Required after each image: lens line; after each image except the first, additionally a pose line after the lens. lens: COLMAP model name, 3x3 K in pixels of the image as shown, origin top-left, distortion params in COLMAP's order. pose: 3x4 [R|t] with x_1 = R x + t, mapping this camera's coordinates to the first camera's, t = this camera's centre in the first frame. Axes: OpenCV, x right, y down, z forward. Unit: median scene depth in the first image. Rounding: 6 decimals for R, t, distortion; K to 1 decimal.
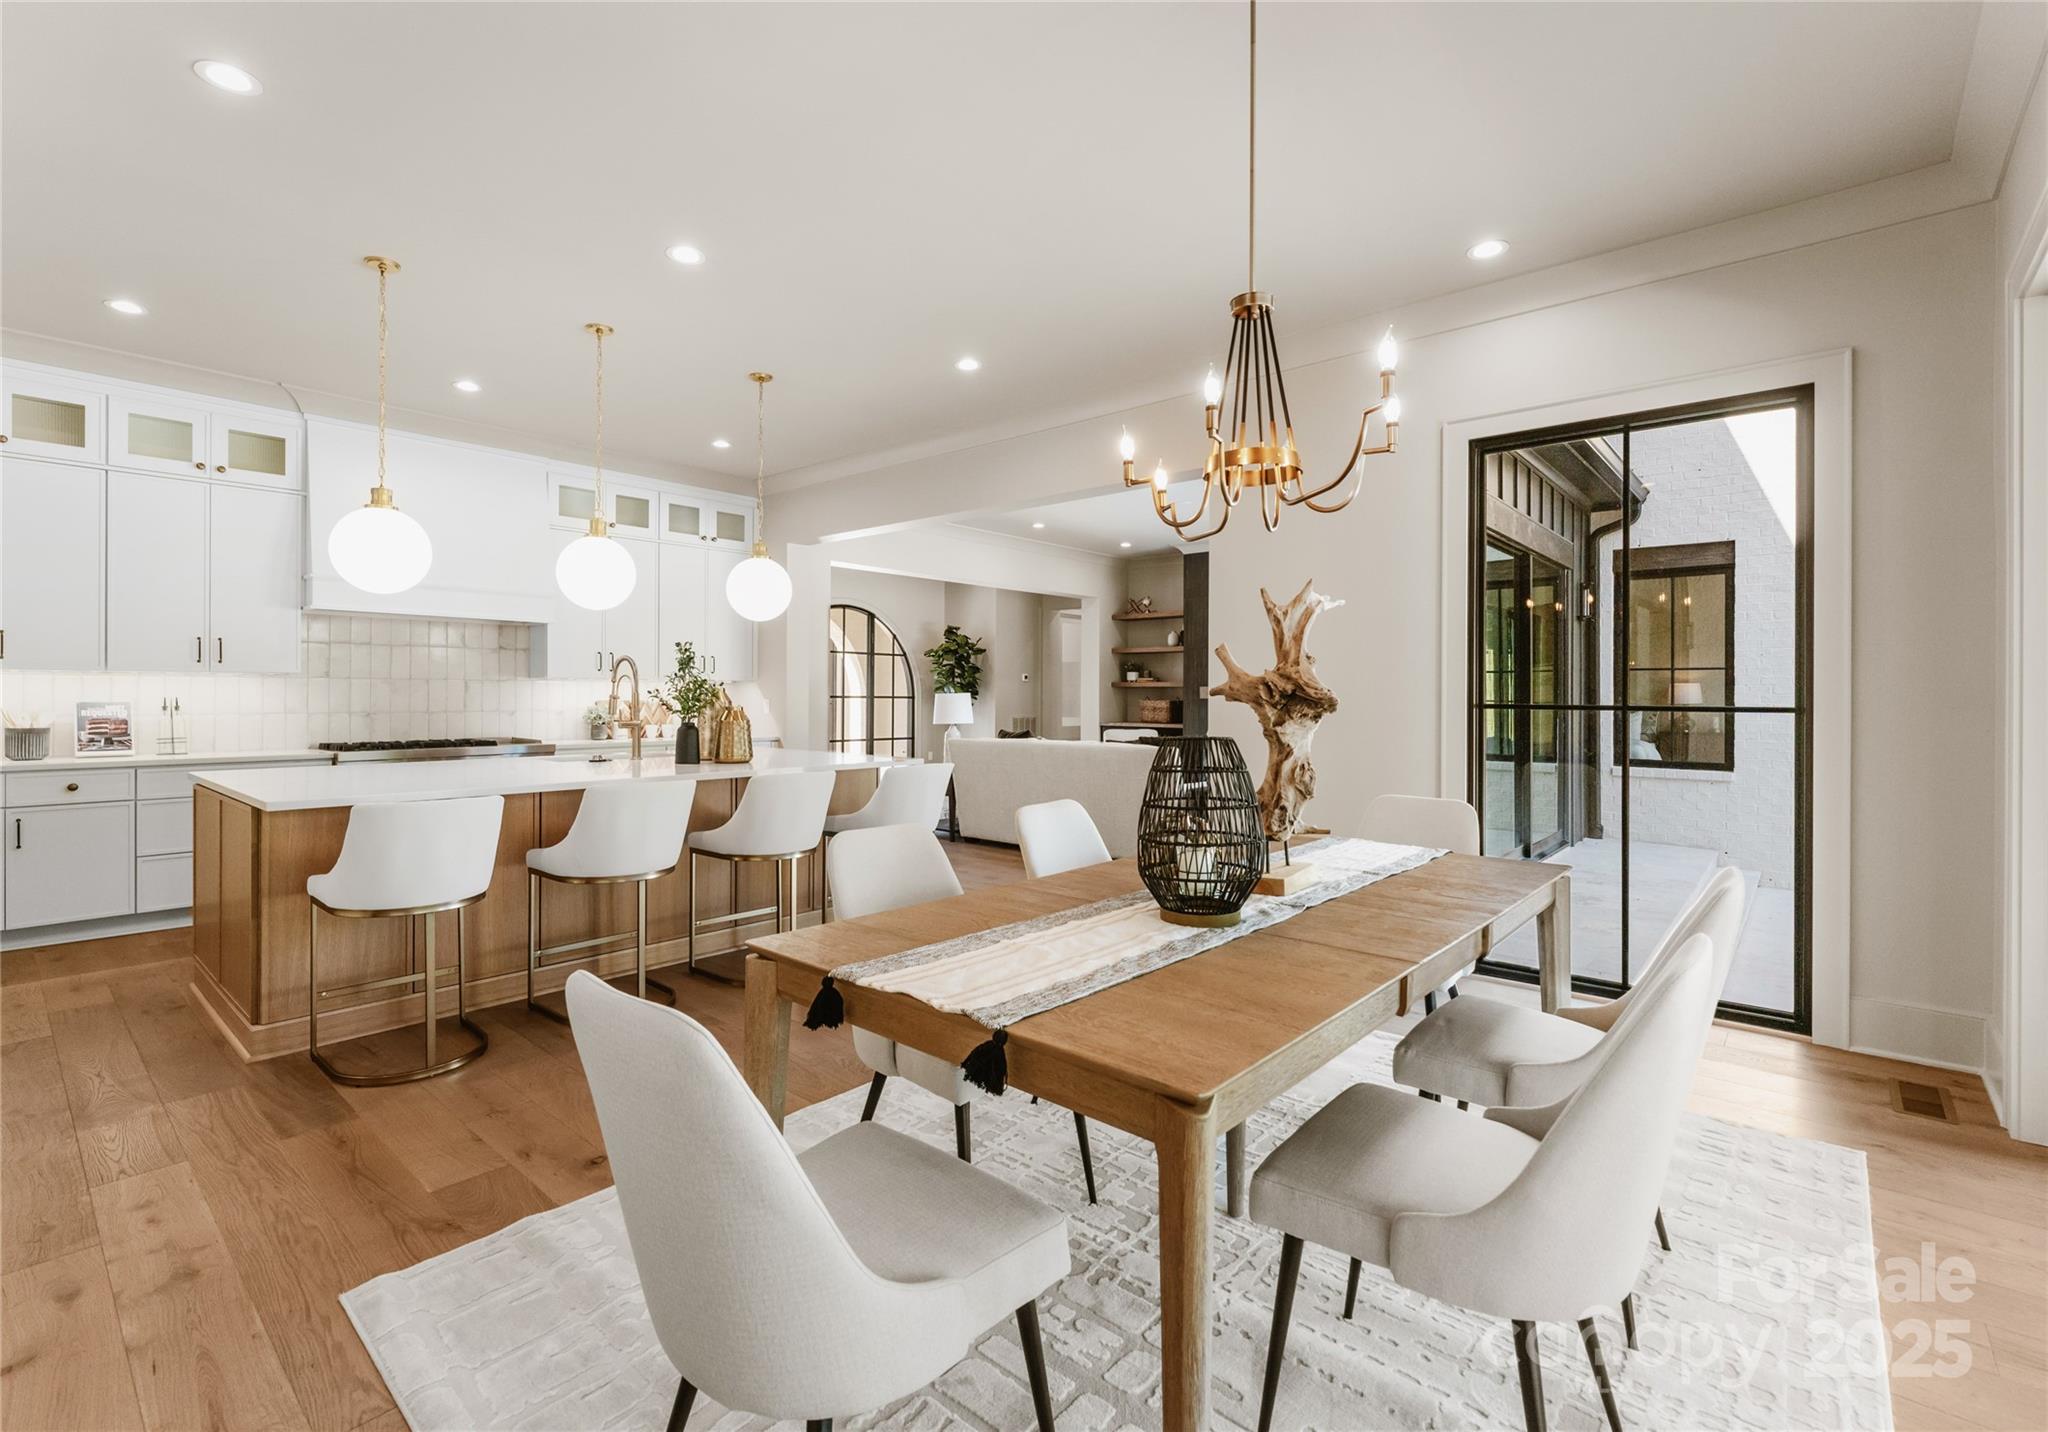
lens RADIAL K [[940.7, 0, 977.1], [0, 940.7, 692.4], [0, 0, 1]] dist [0.007800, -0.000504]
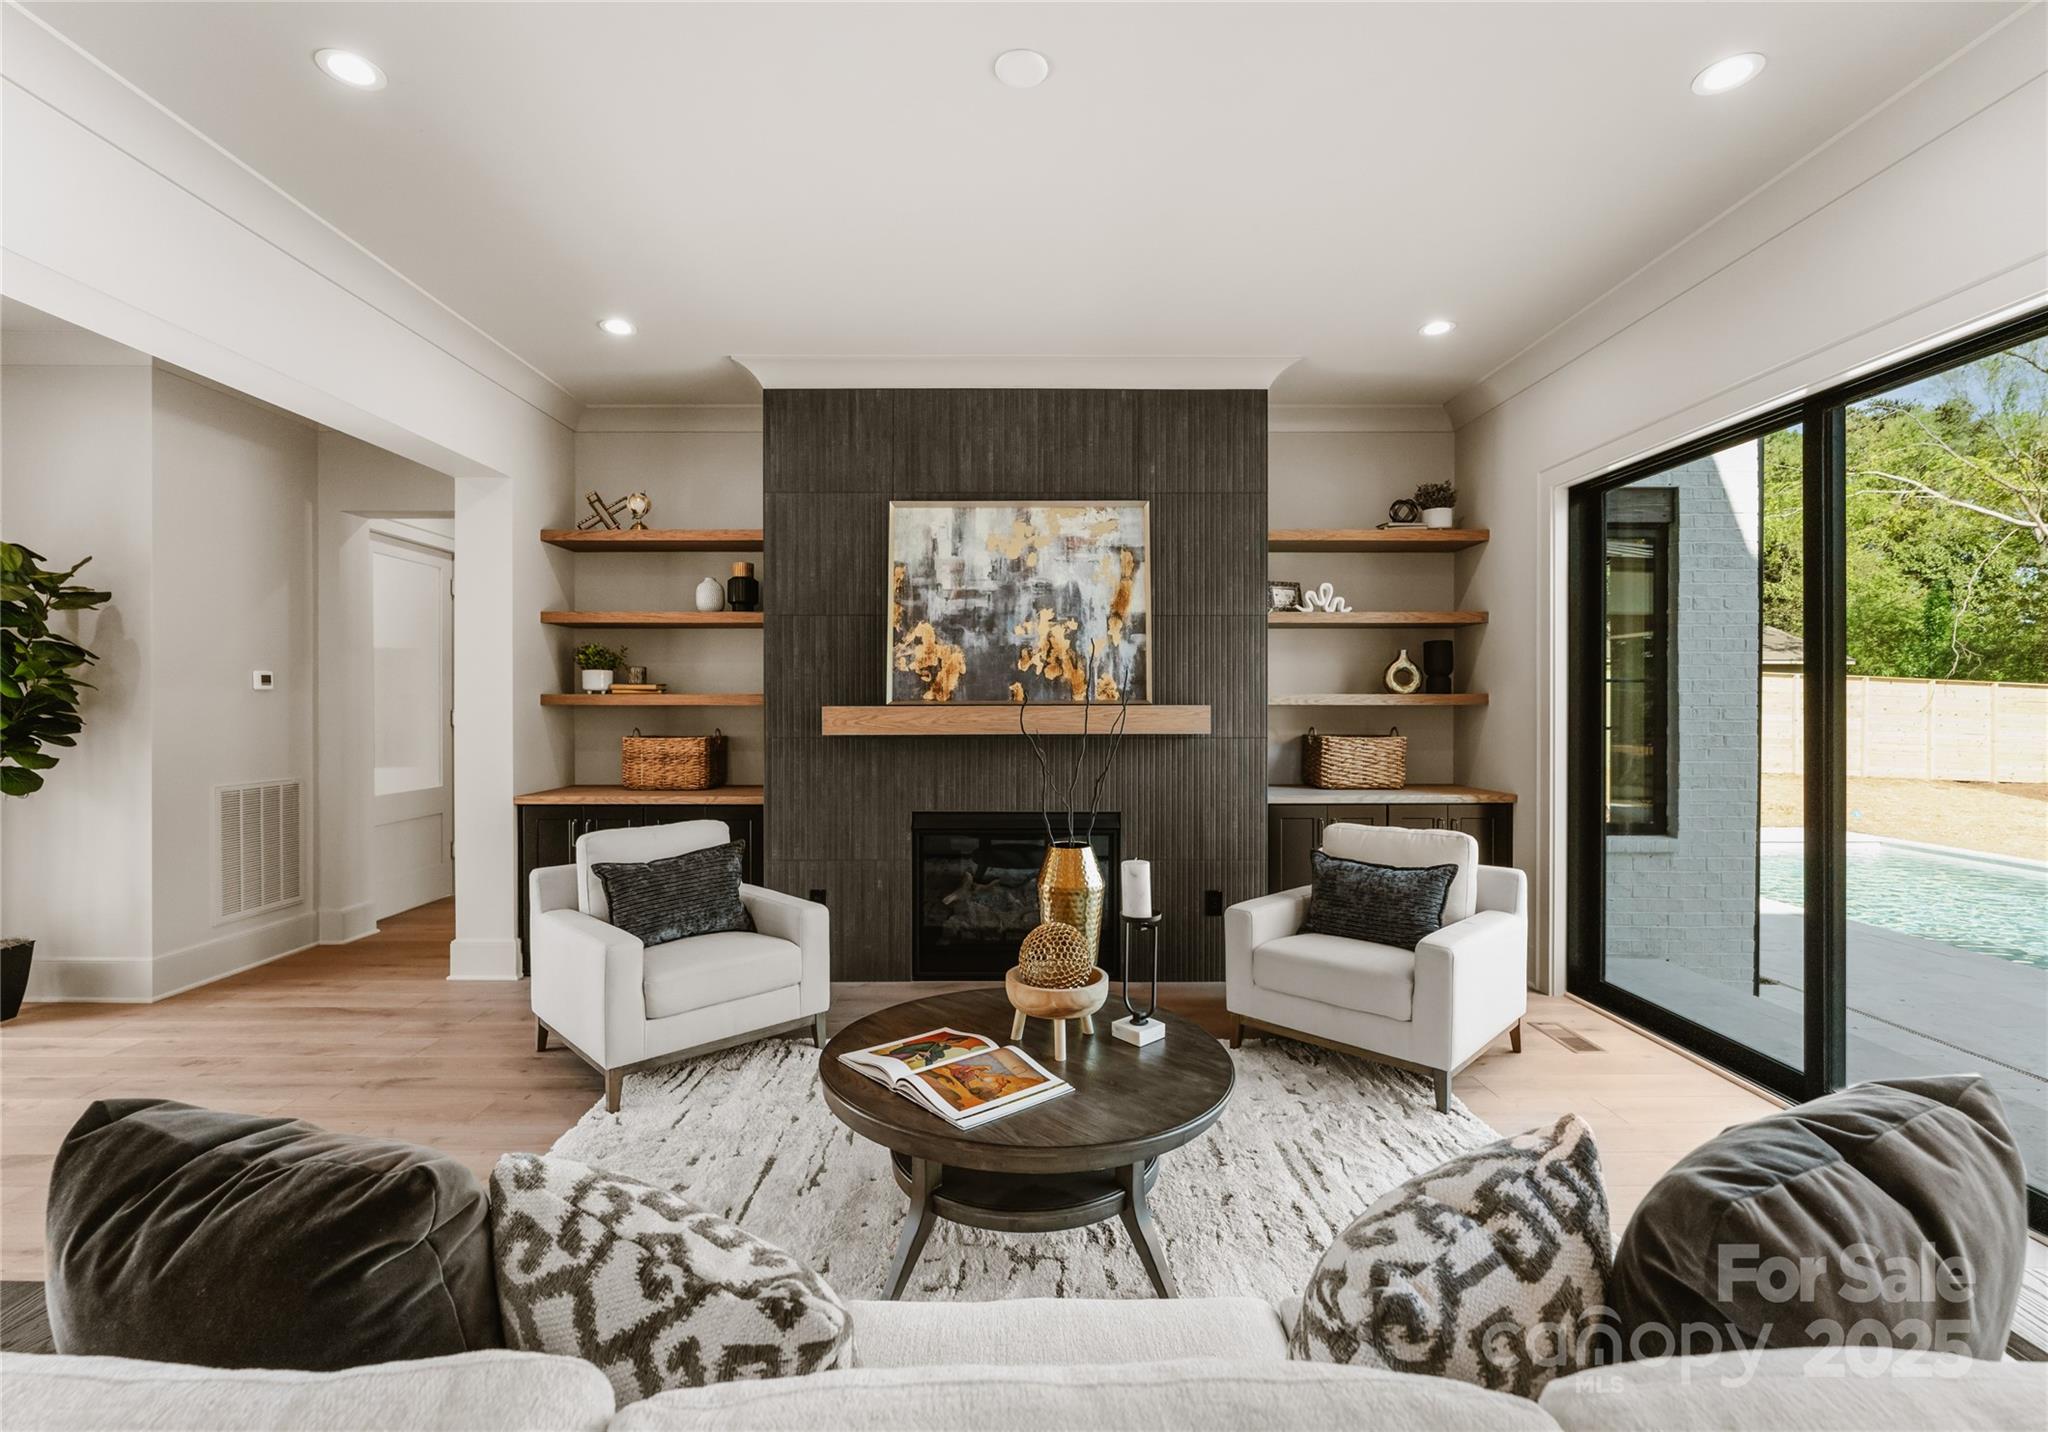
lens RADIAL K [[940.7, 0, 1026.2], [0, 940.7, 716.4], [0, 0, 1]] dist [0.007800, -0.000504]
pose [[0.729978, -0.012952, 0.683348, 0.017020], [0.002679, 0.999867, 0.016089, -0.007392], [-0.683465, -0.009914, 0.729916, 0.565844]]
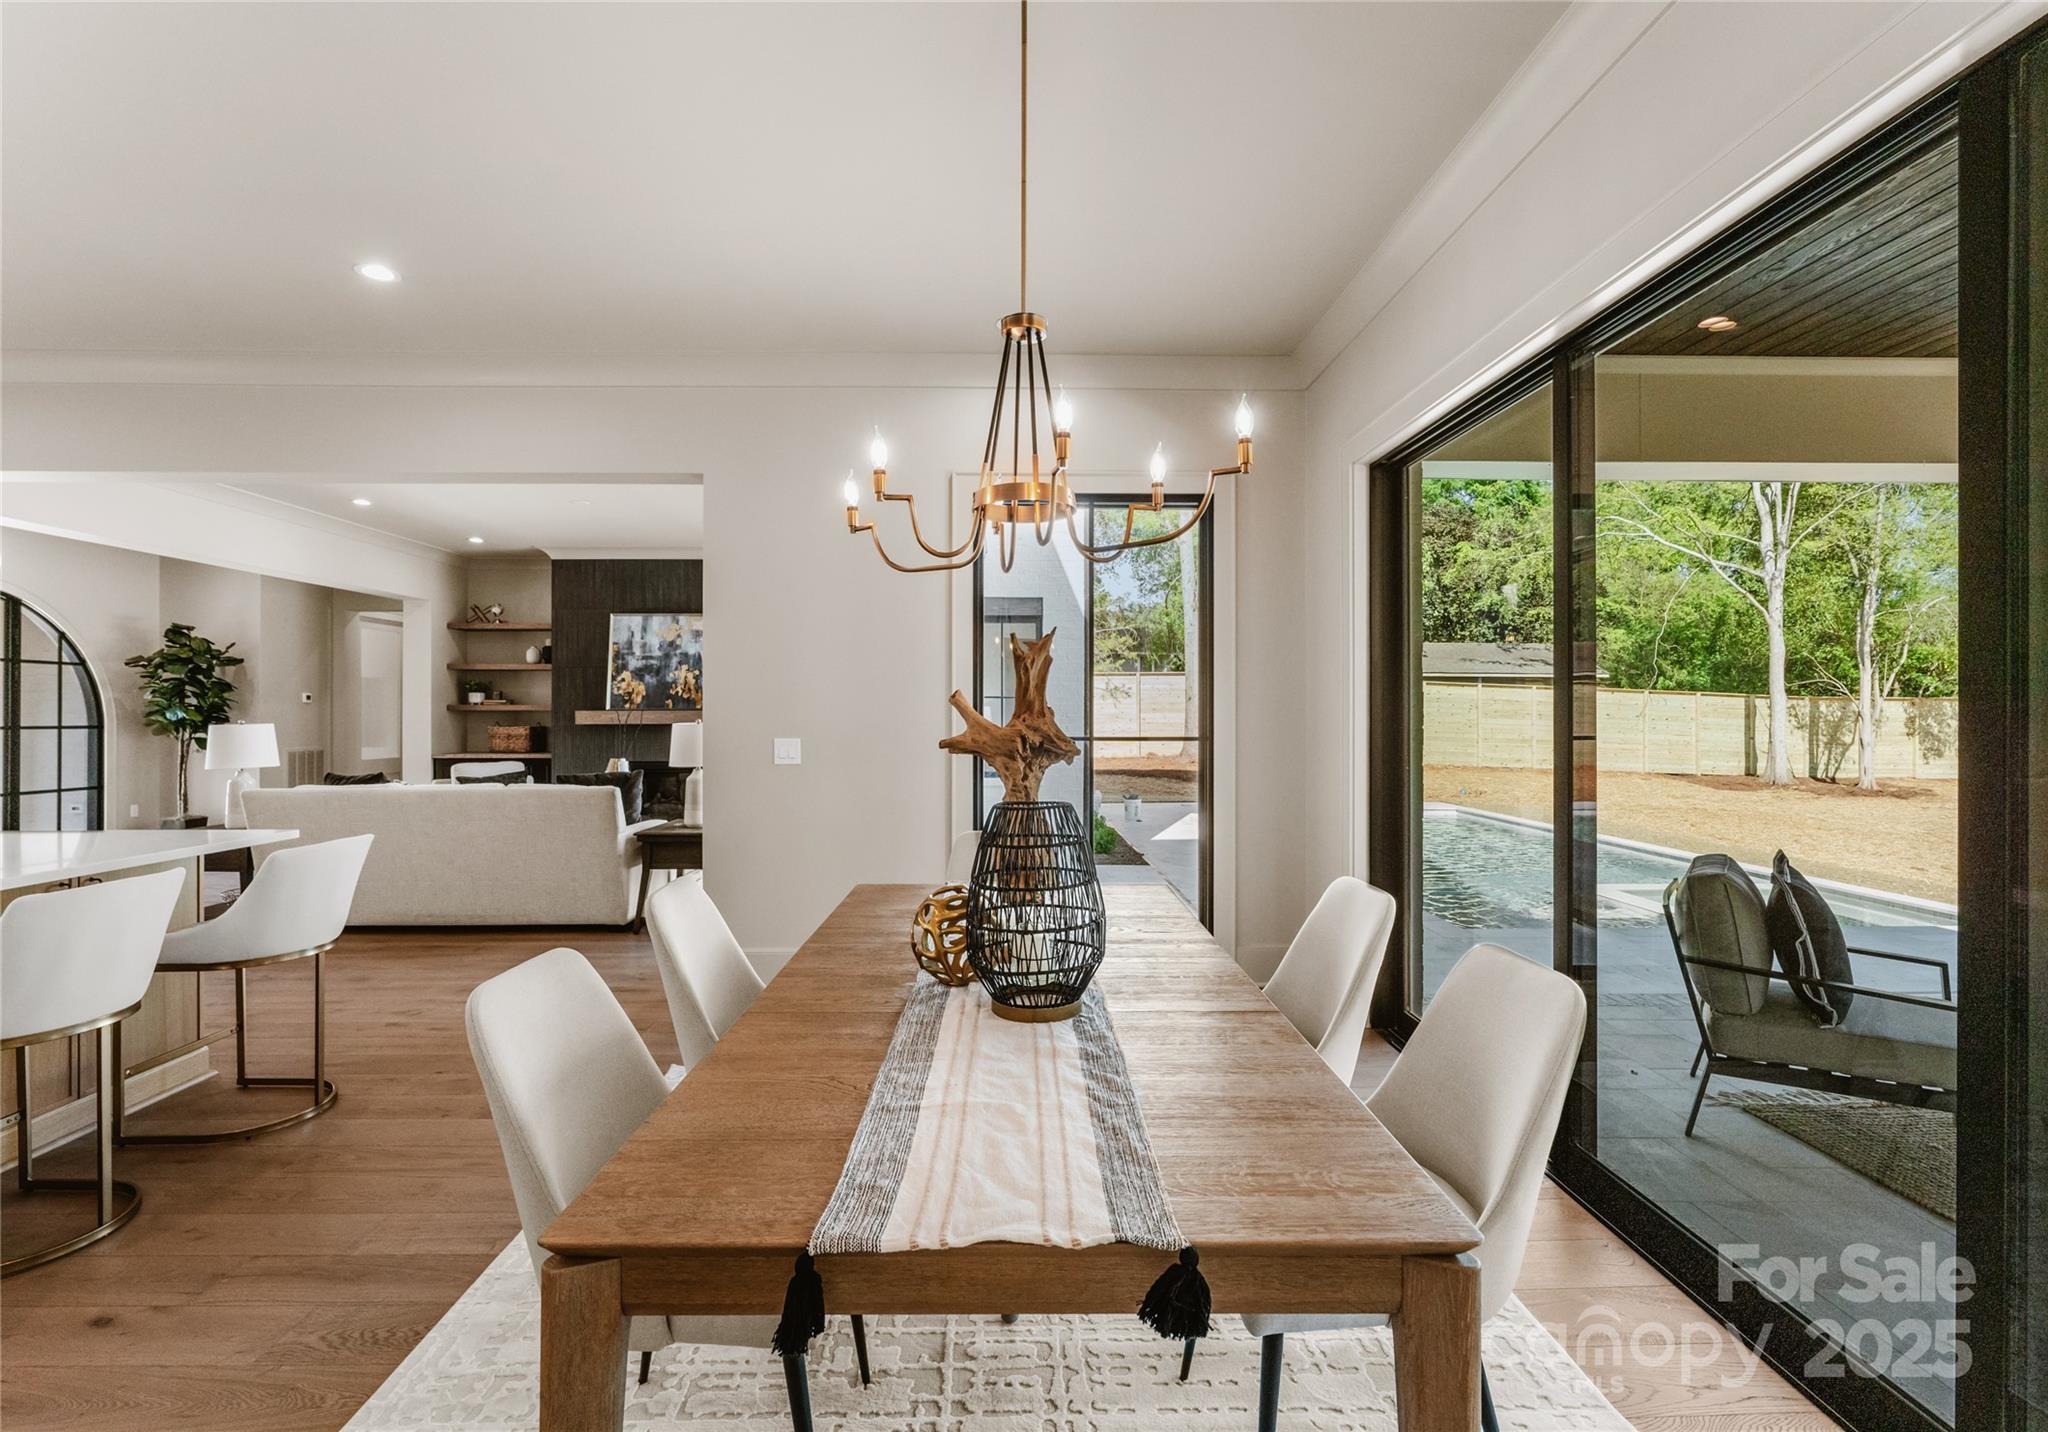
lens RADIAL K [[940.7, 0, 1018.9], [0, 940.7, 714.0], [0, 0, 1]] dist [0.007800, -0.000504]
pose [[0.722383, -0.006706, 0.691461, -0.066276], [0.002665, 0.999973, 0.006914, -0.007413], [-0.691488, -0.003152, 0.722381, 0.063751]]
